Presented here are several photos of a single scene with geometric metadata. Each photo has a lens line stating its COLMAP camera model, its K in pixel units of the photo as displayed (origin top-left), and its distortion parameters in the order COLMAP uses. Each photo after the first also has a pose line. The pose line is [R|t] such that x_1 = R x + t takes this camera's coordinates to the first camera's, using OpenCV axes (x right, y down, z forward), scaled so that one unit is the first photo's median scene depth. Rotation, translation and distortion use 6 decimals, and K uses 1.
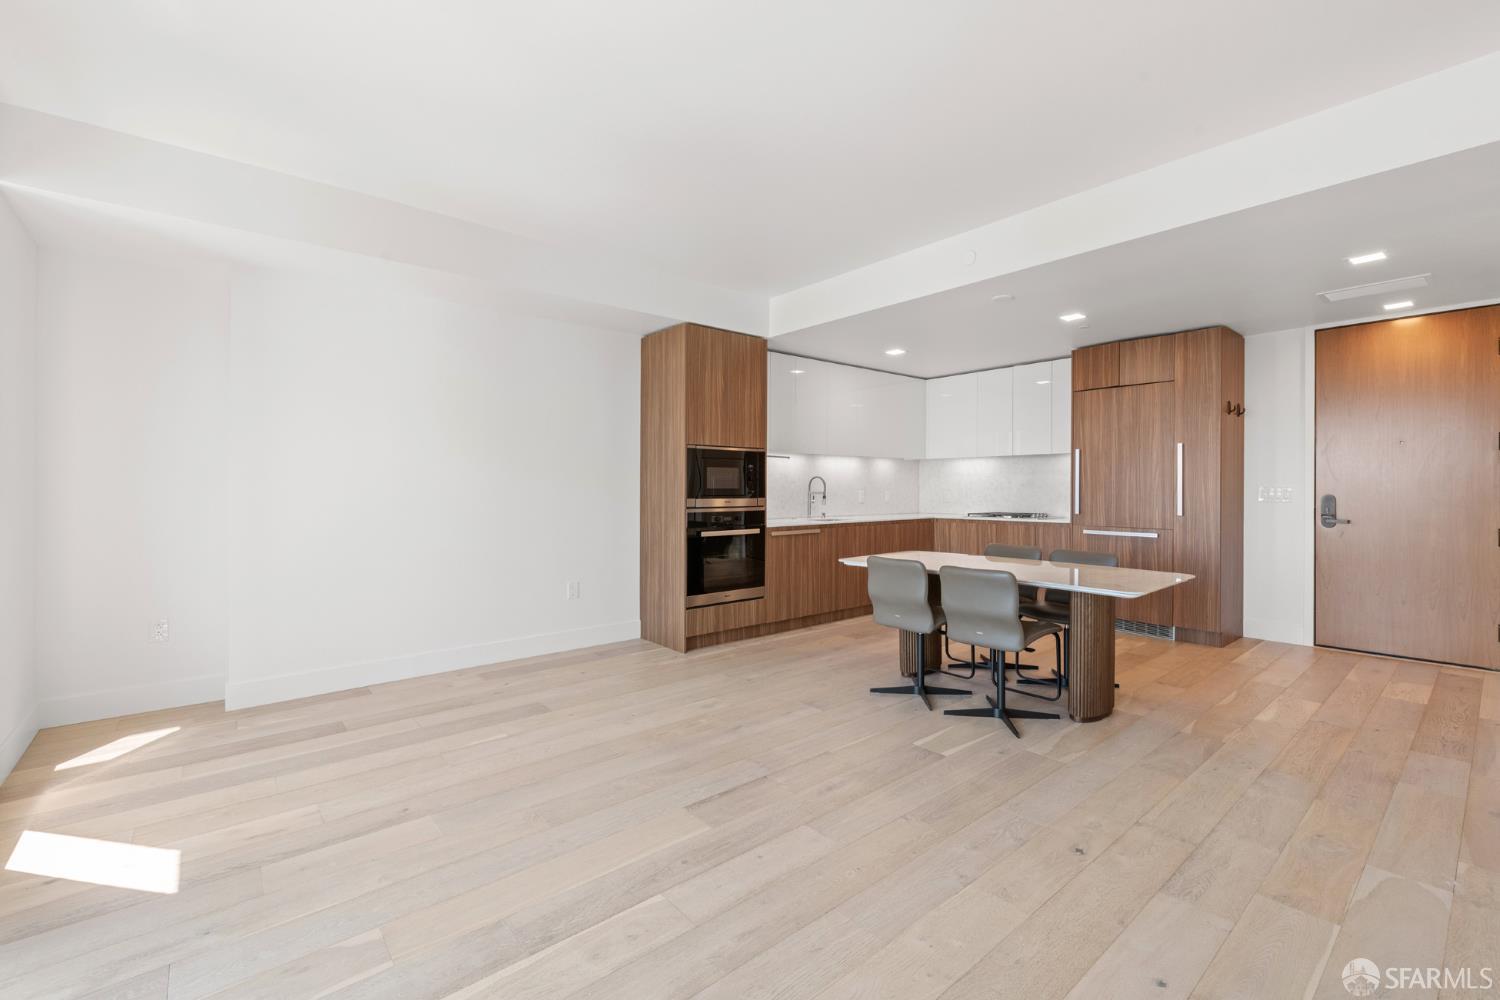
lens RADIAL K [[639.1, 0, 749.1], [0, 639.1, 494.4], [0, 0, 1]] dist [0.013773, -0.005257]
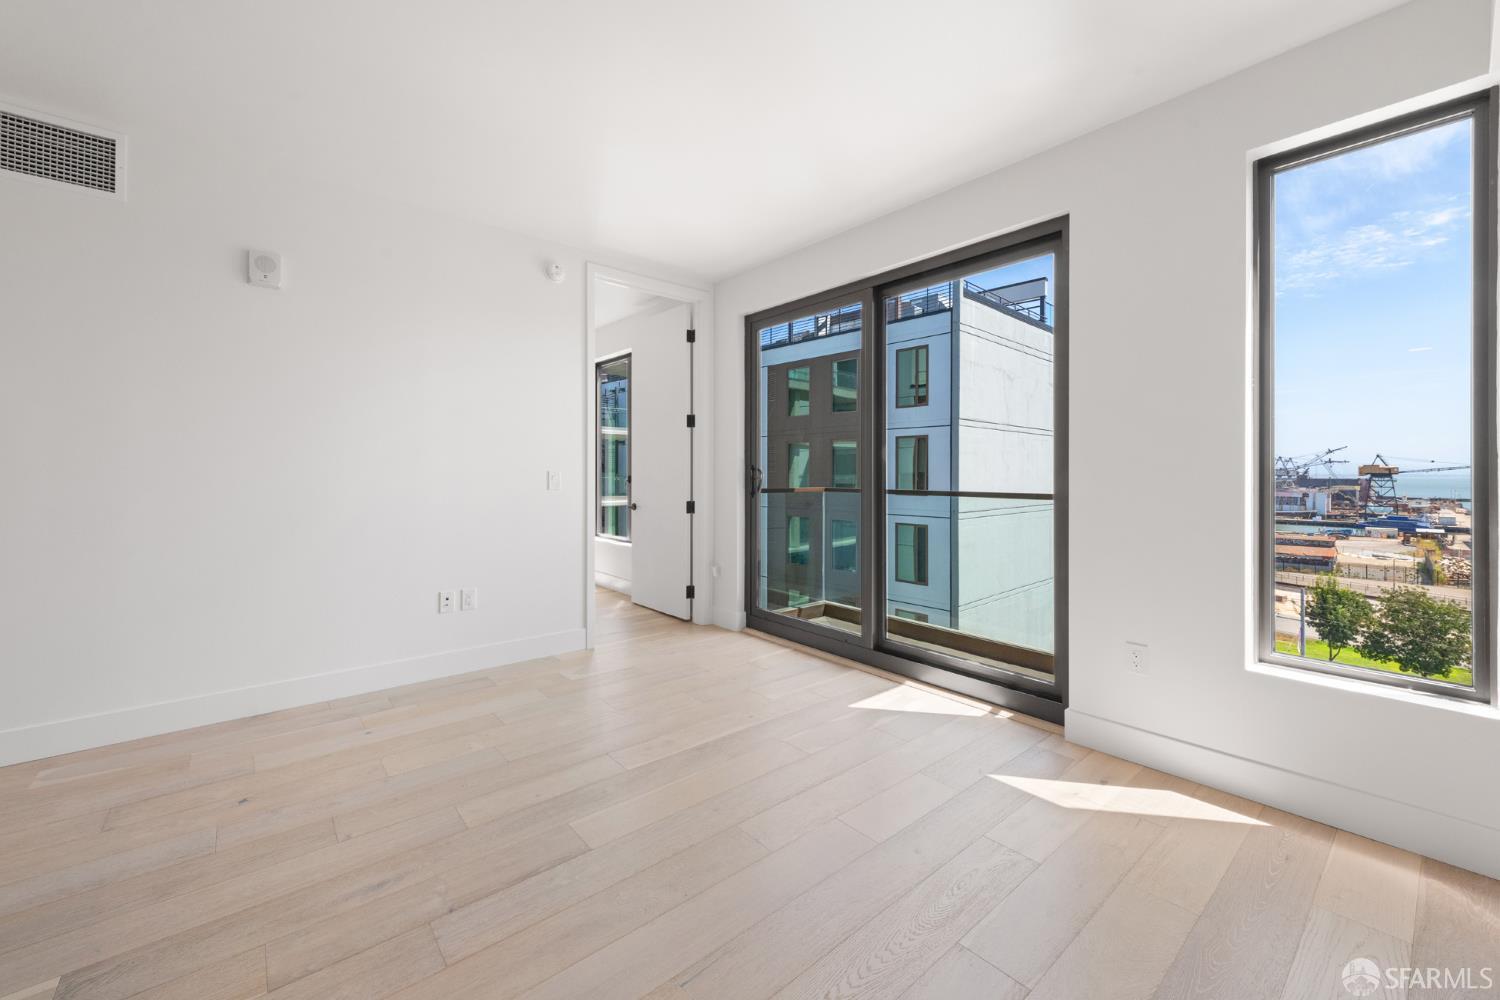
lens RADIAL K [[601.2, 0, 749.4], [0, 601.2, 470.3], [0, 0, 1]] dist [0.013908, -0.004398]
pose [[-1.000000, -0.000363, -0.000617, -0.157409], [-0.000368, 0.999976, 0.006954, -0.009352], [0.000614, 0.006955, -0.999976, 0.905209]]
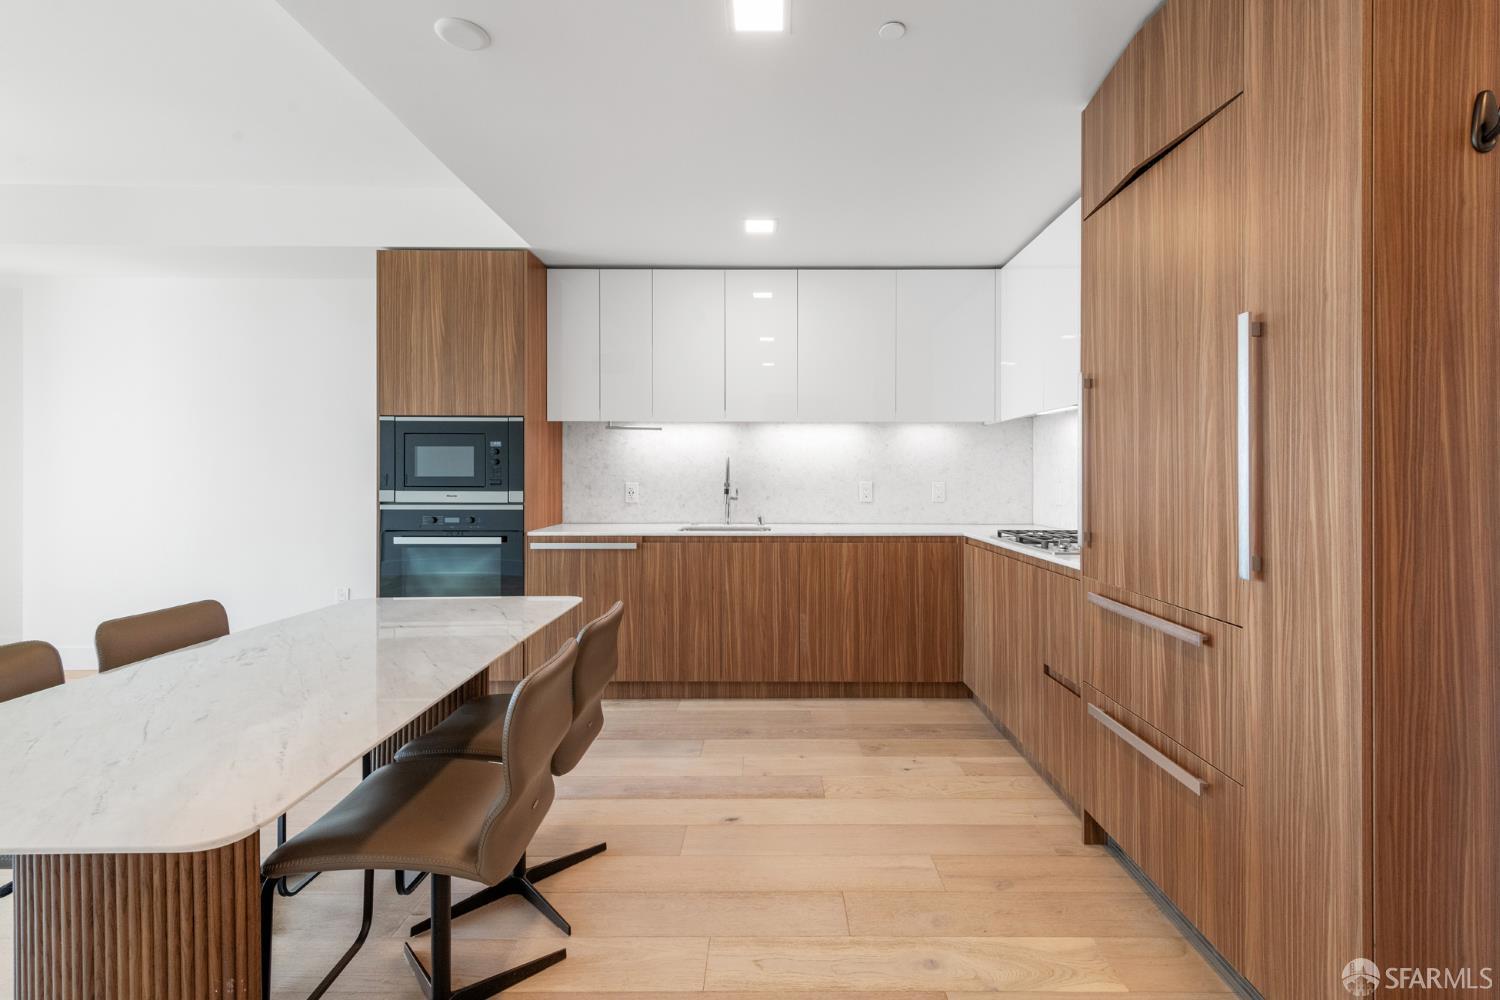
lens RADIAL K [[639.1, 0, 727.8], [0, 639.1, 485.7], [0, 0, 1]] dist [0.013773, -0.005257]
pose [[0.760348, 0.005518, -0.649493, 0.659998], [-0.007908, 0.999968, -0.000763, -0.001367], [0.649468, 0.005716, 0.760367, 0.680181]]
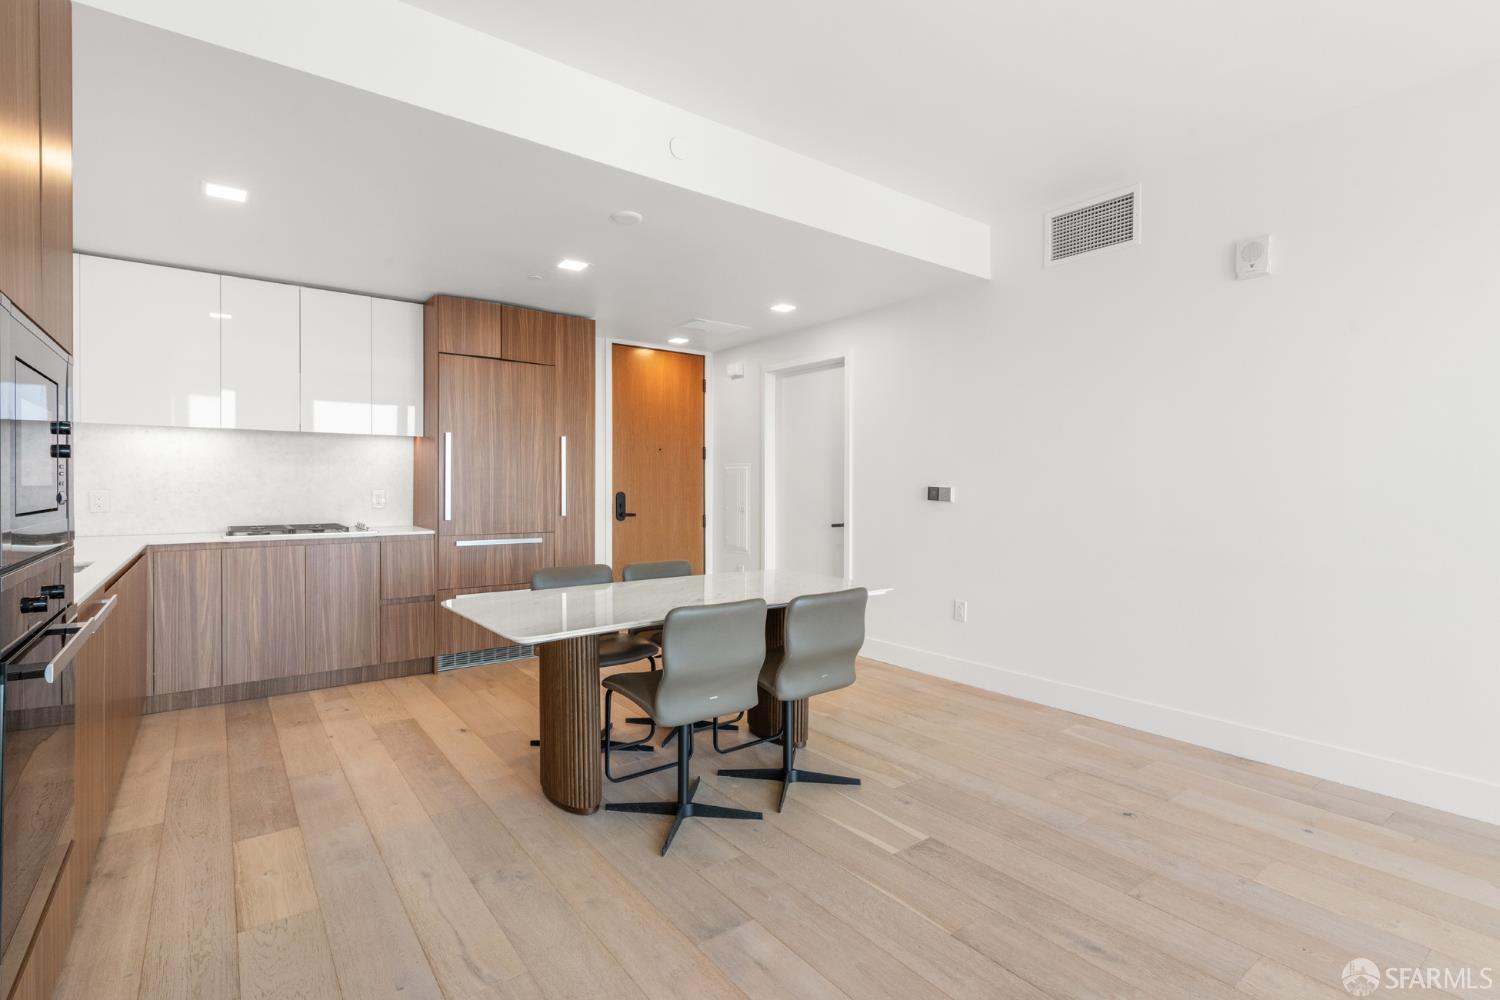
lens RADIAL K [[700.7, 0, 752.3], [0, 700.7, 494.8], [0, 0, 1]] dist [0.010654, -0.007410]
pose [[0.050436, -0.012585, 0.998648, -0.322648], [0.006923, 0.999901, 0.012251, -0.007822], [-0.998703, 0.006295, 0.050518, 0.702872]]
